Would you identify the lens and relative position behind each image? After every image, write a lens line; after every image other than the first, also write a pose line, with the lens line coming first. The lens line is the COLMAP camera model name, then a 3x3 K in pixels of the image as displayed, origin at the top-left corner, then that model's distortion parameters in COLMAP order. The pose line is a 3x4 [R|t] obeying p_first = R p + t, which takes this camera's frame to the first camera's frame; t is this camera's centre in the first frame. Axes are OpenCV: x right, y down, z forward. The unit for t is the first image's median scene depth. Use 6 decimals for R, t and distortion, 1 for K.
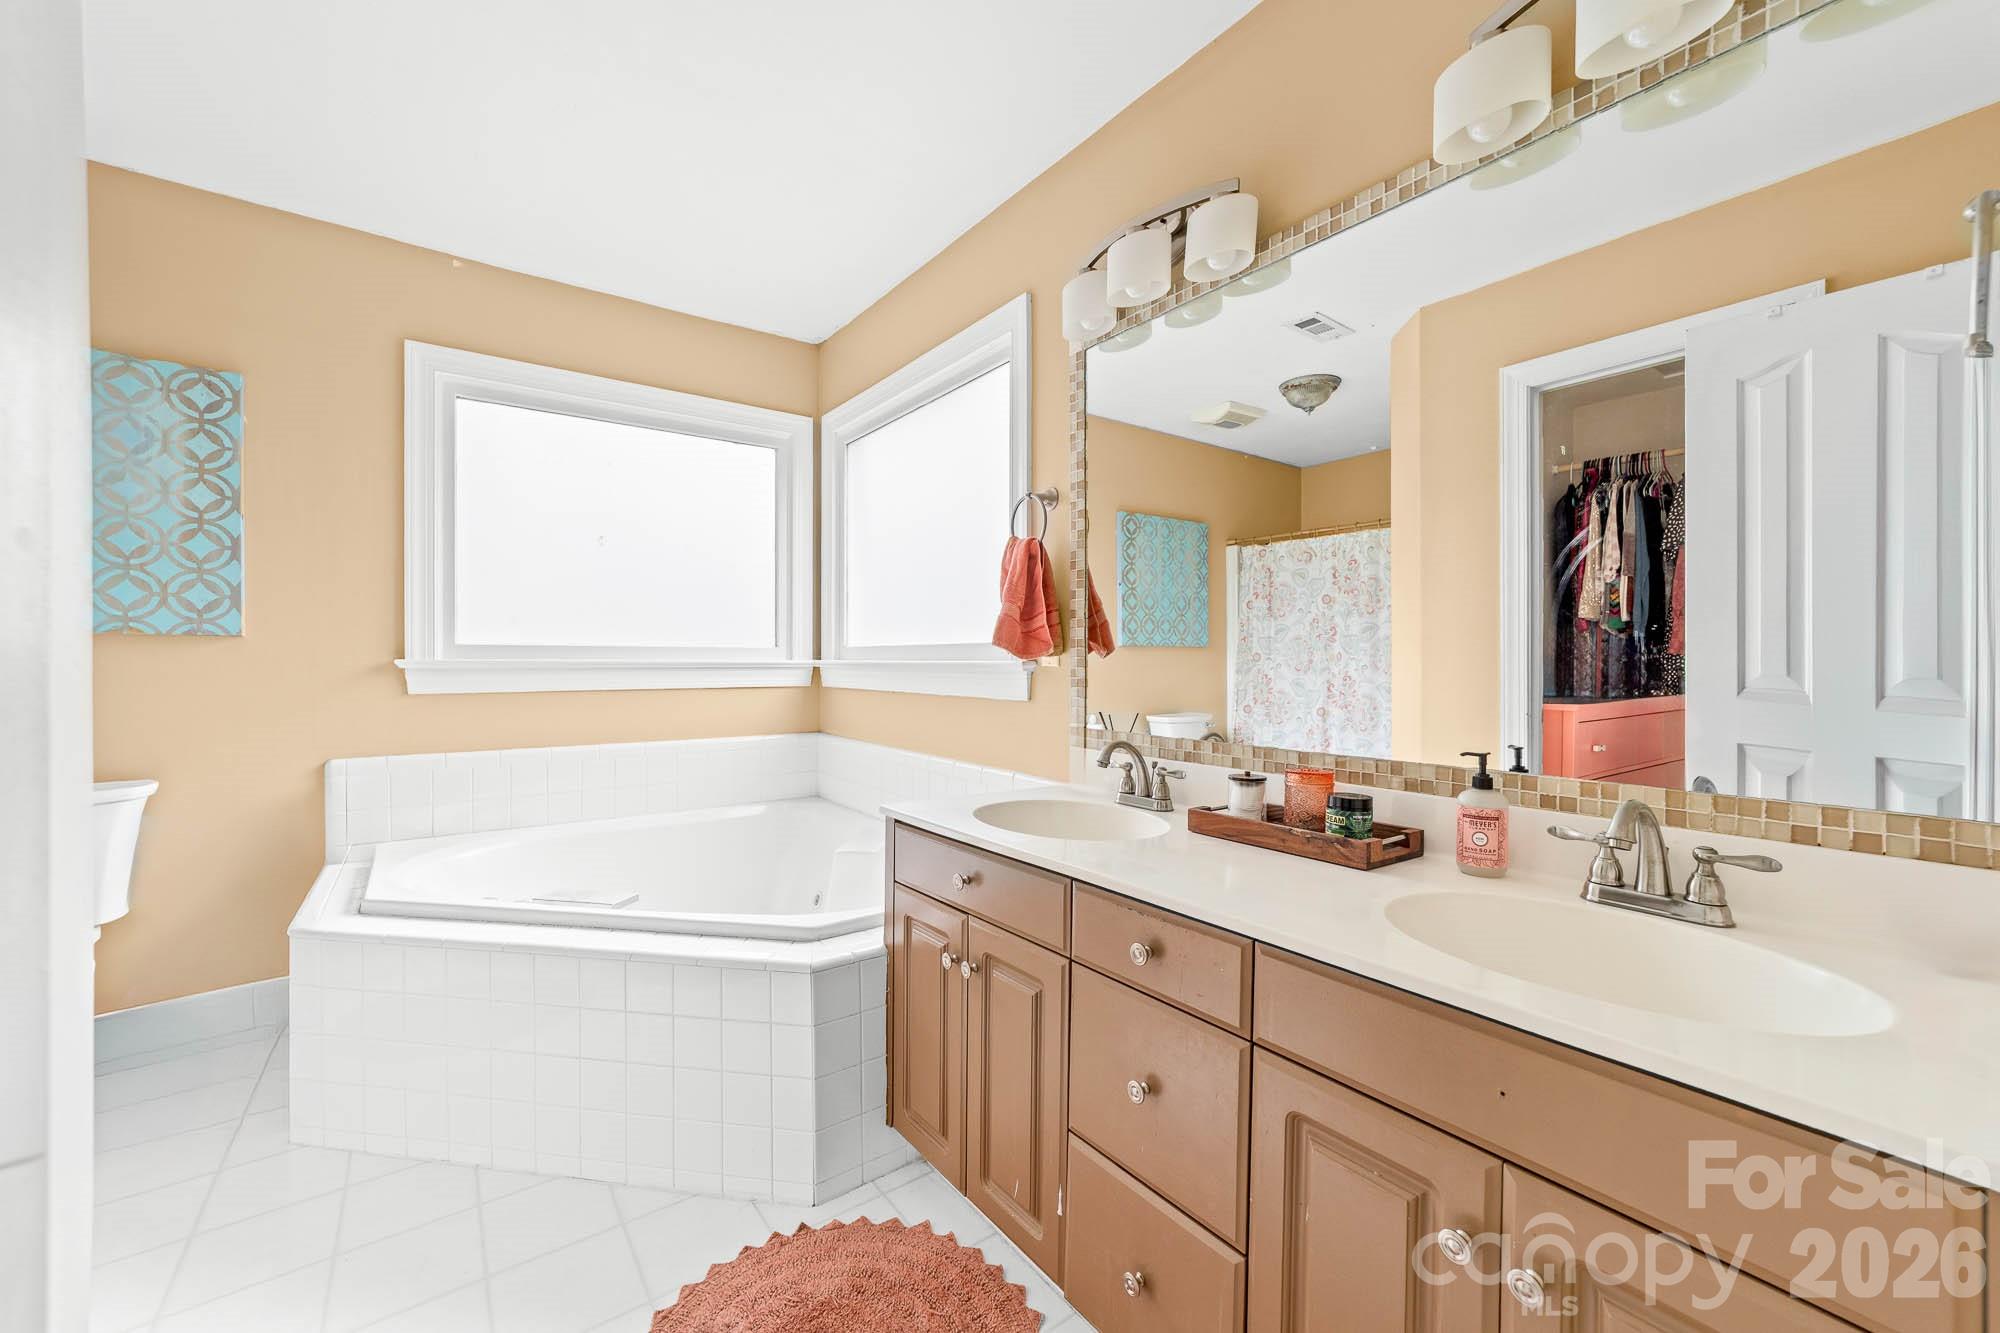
lens RADIAL K [[810.0, 0, 998.9], [0, 810.0, 661.0], [0, 0, 1]] dist [-0.003015, 0.000029]
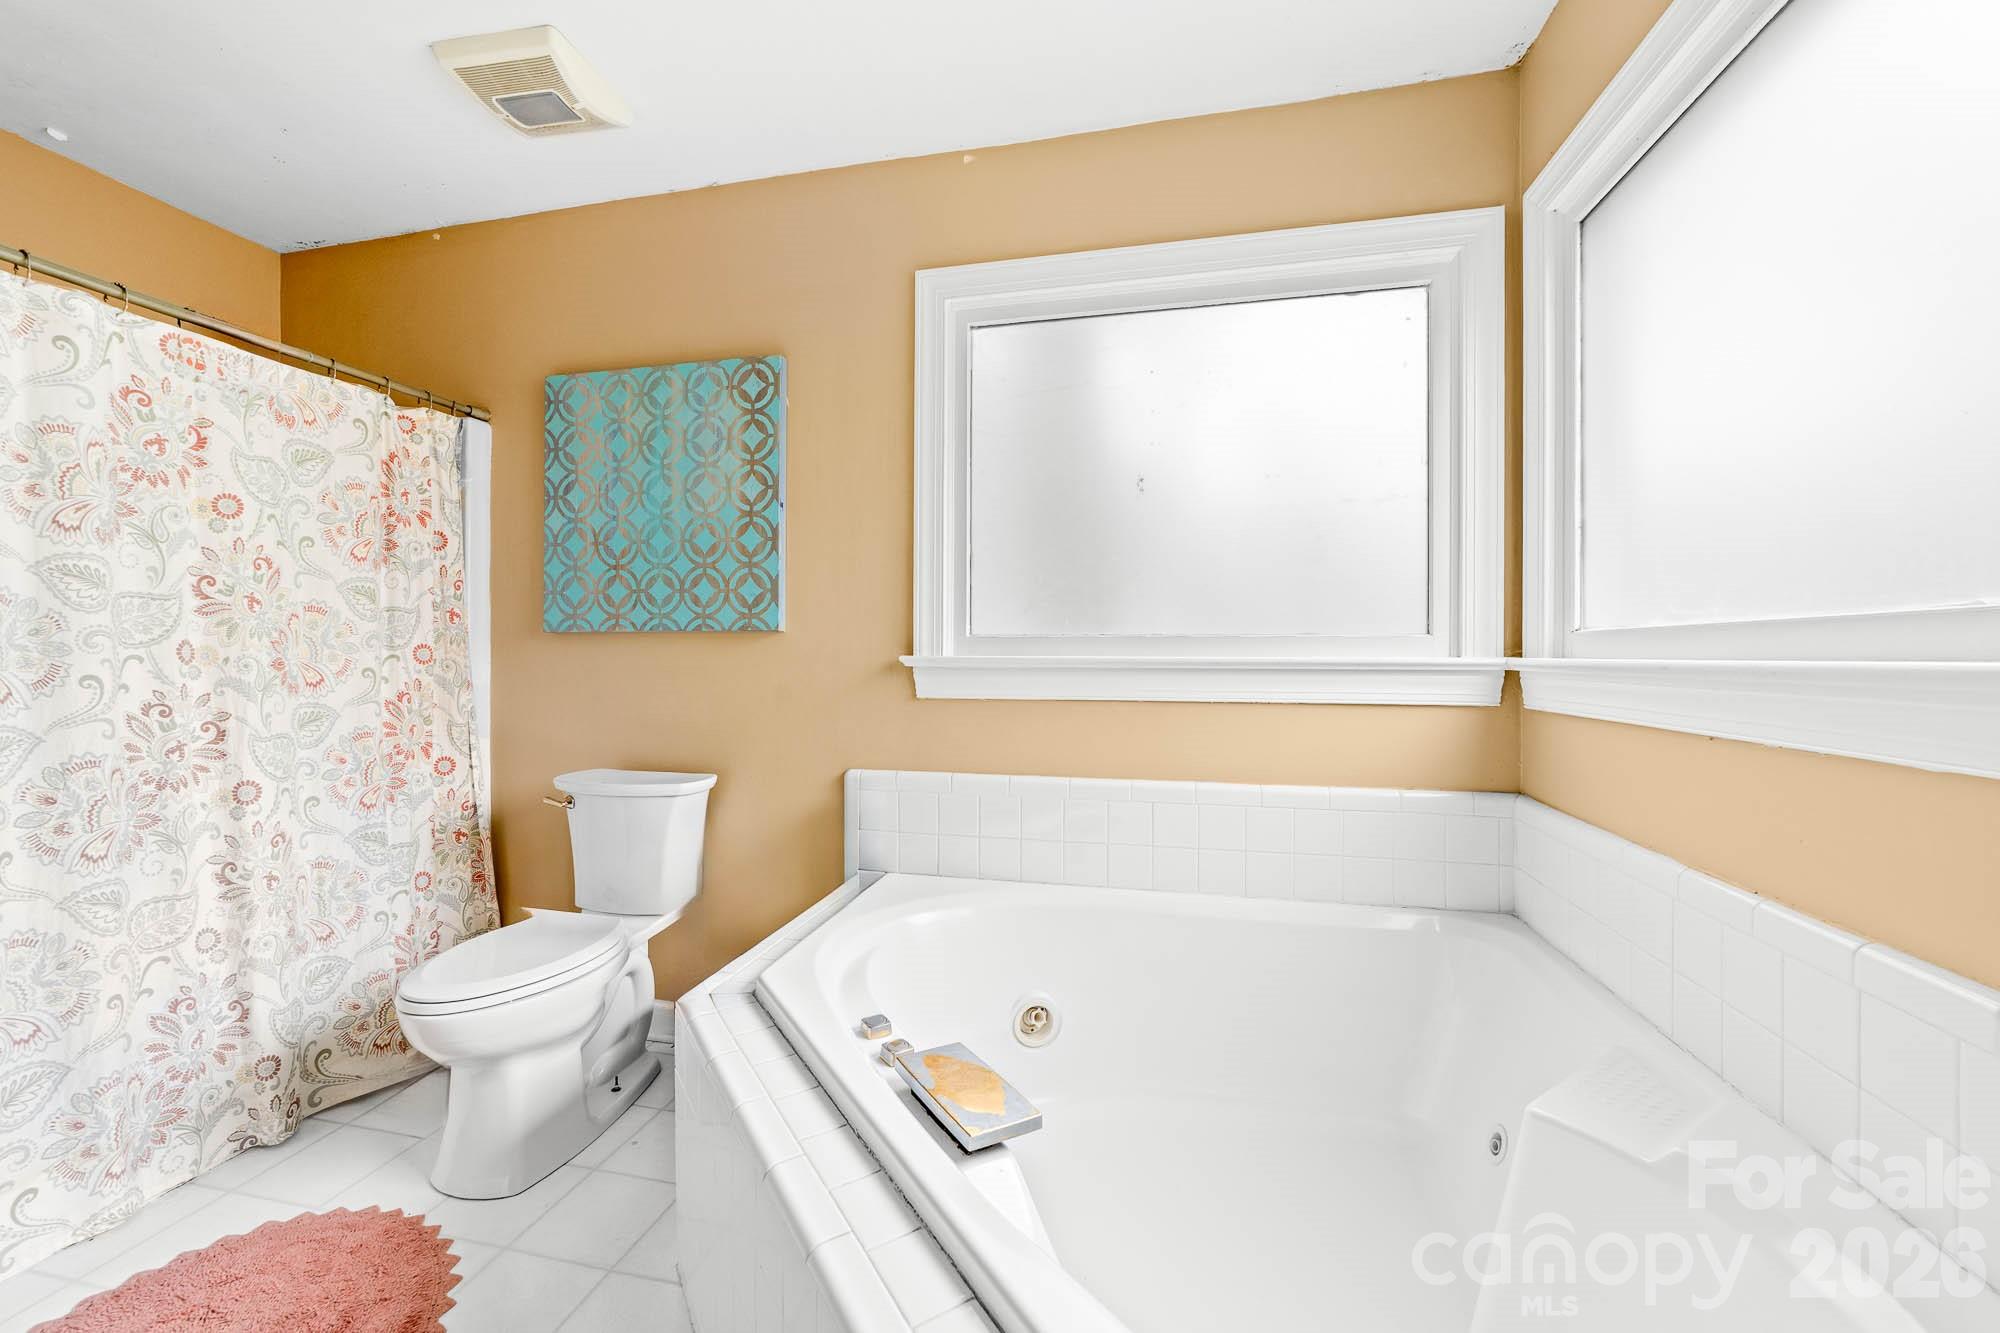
lens RADIAL K [[810.0, 0, 1003.5], [0, 810.0, 647.4], [0, 0, 1]] dist [-0.003015, 0.000029]
pose [[0.630601, -0.000394, -0.776107, -0.034904], [-0.001242, 0.999998, -0.001517, -0.010476], [0.776106, 0.001921, 0.630600, 0.609351]]
